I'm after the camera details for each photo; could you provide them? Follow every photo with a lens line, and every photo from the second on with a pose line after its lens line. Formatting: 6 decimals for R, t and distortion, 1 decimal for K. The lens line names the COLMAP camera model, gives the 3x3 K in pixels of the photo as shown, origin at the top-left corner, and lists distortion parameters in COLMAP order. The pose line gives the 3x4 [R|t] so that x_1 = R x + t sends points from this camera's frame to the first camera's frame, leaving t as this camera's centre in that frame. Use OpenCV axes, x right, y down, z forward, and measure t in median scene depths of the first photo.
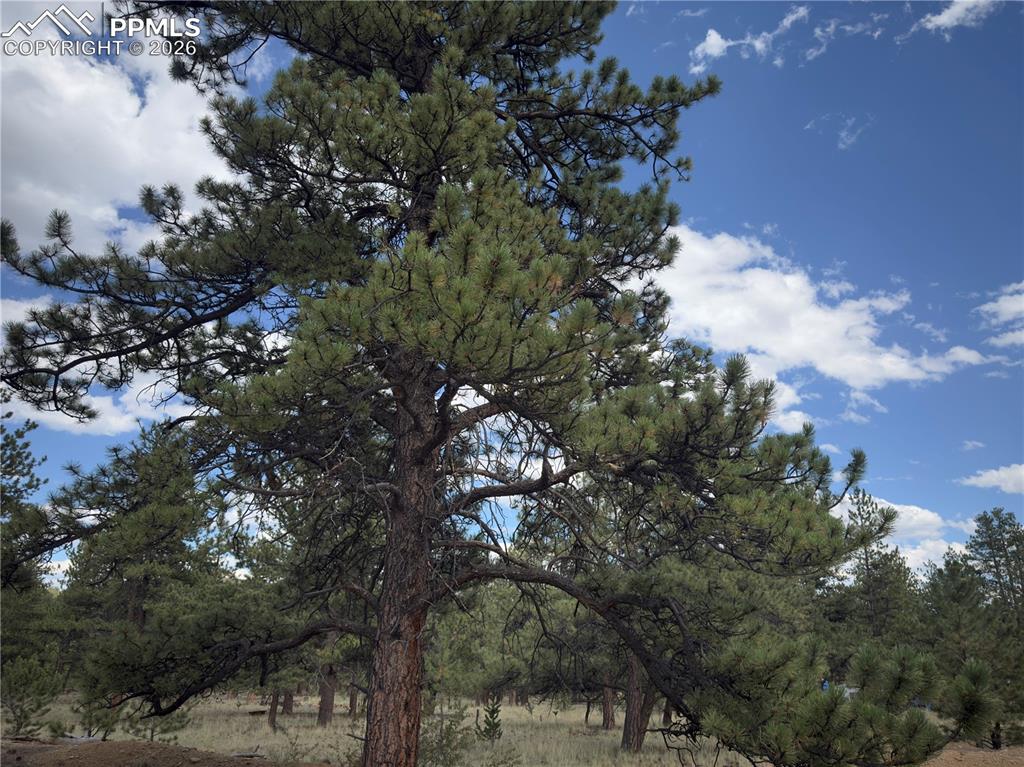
lens RADIAL K [[720.6, 0, 512.0], [0, 720.6, 383.5], [0, 0, 1]] dist [0.054612, -0.060642]
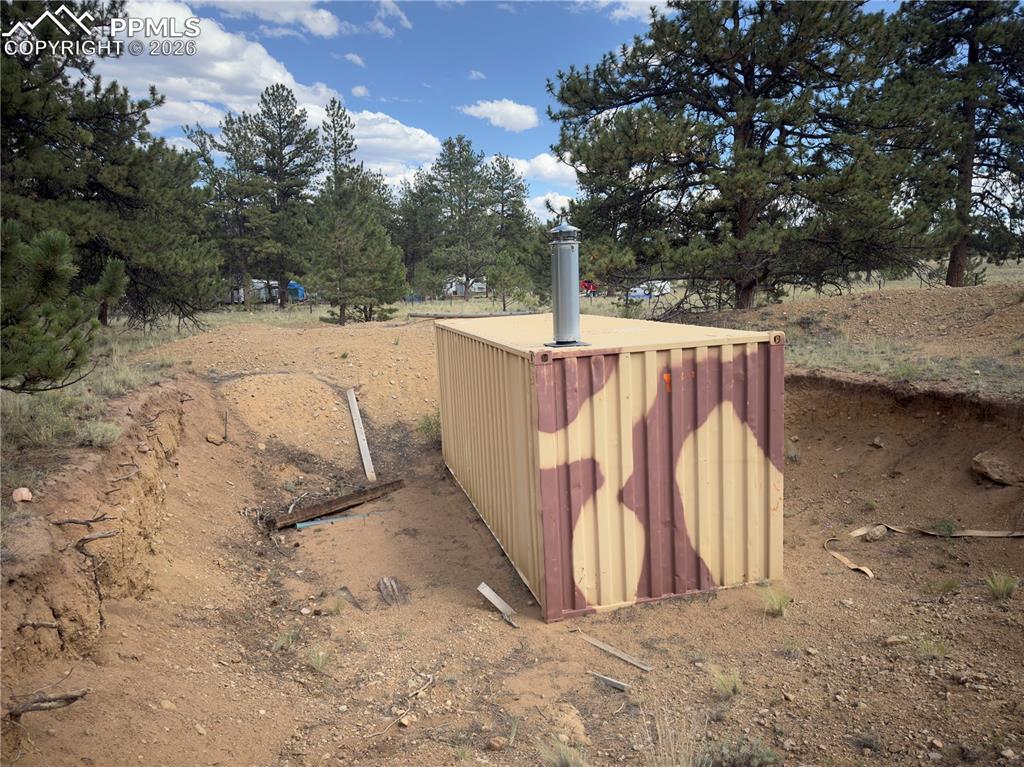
lens RADIAL K [[720.6, 0, 512.0], [0, 720.6, 383.5], [0, 0, 1]] dist [0.054612, -0.060642]
pose [[0.870926, -0.065763, 0.486994, 0.166945], [-0.183207, 0.876107, 0.445951, -0.005342], [-0.455986, -0.477611, 0.750976, -0.052097]]
